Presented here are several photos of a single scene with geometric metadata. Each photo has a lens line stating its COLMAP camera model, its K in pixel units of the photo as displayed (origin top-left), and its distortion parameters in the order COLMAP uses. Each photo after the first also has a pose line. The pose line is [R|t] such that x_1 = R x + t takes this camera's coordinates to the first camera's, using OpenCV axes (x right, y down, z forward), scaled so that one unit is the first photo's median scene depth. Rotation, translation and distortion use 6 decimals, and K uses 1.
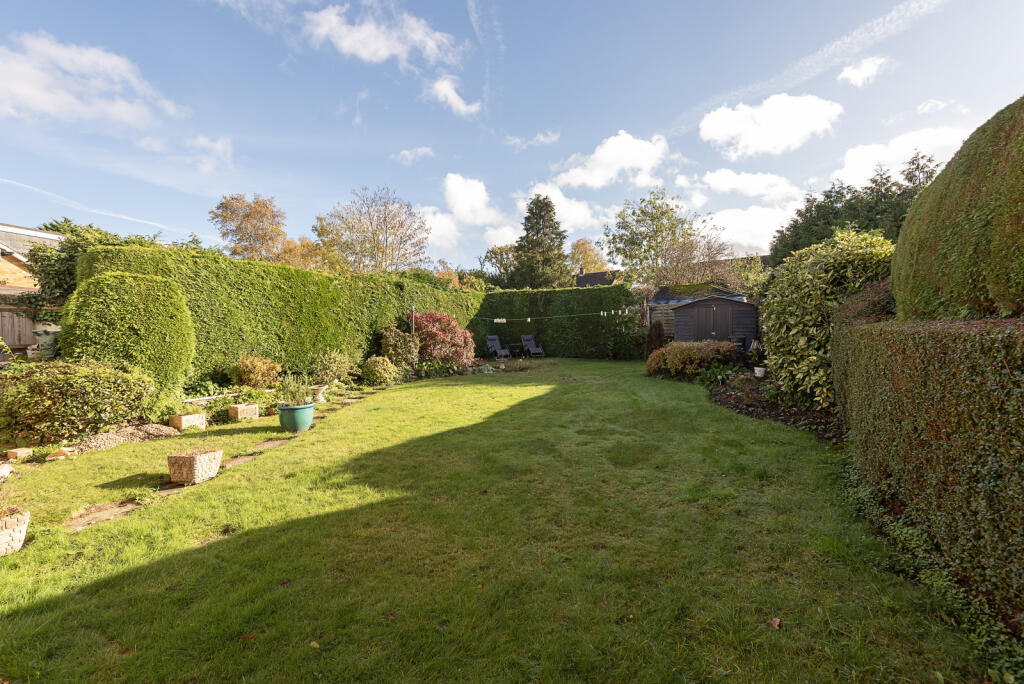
lens RADIAL K [[422.4, 0, 517.7], [0, 422.4, 340.9], [0, 0, 1]] dist [0.003547, 0.000179]
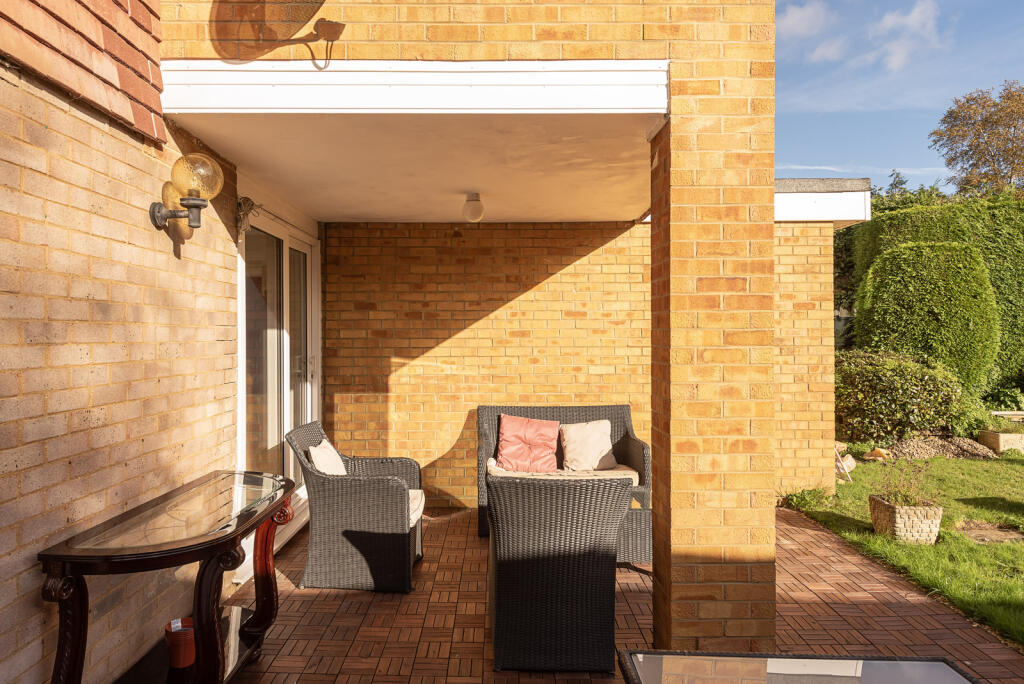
lens RADIAL K [[679.2, 0, 518.0], [0, 679.2, 334.3], [0, 0, 1]] dist [0.028284, -0.009748]
pose [[0.402915, 0.016812, -0.915083, -0.037901], [-0.009744, 0.999853, 0.014079, 0.000490], [0.915185, 0.003244, 0.403020, -0.142257]]
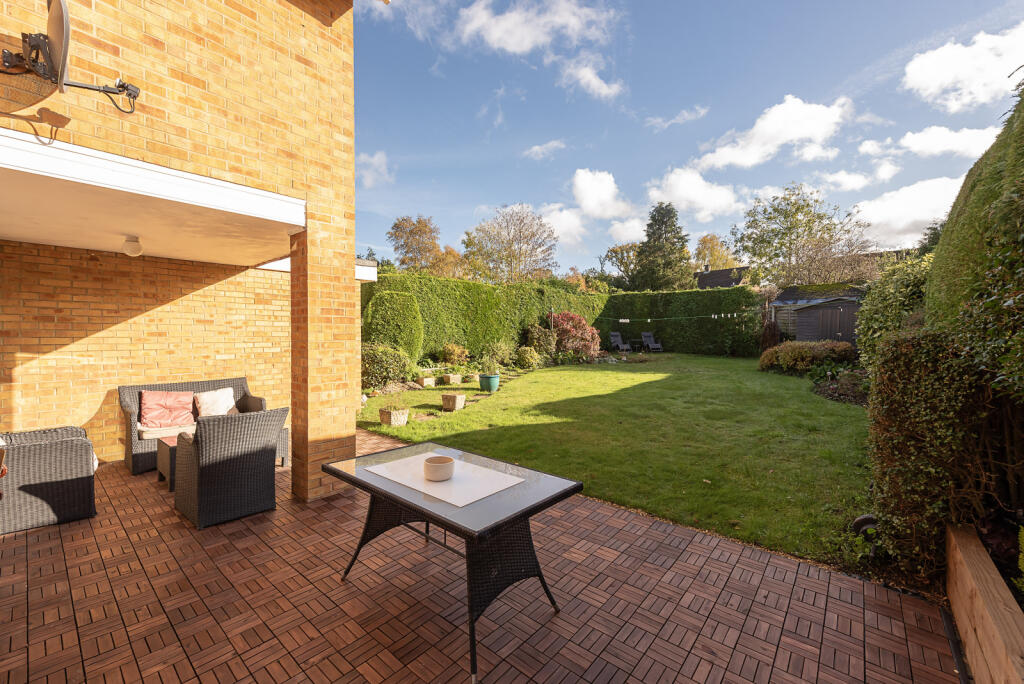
lens RADIAL K [[392.5, 0, 503.6], [0, 392.5, 339.8], [0, 0, 1]] dist [0.009704, -0.000160]
pose [[0.947123, 0.023466, -0.320011, -0.007682], [-0.020182, 0.999704, 0.013577, 0.000084], [0.320235, -0.006401, 0.947317, -0.228097]]
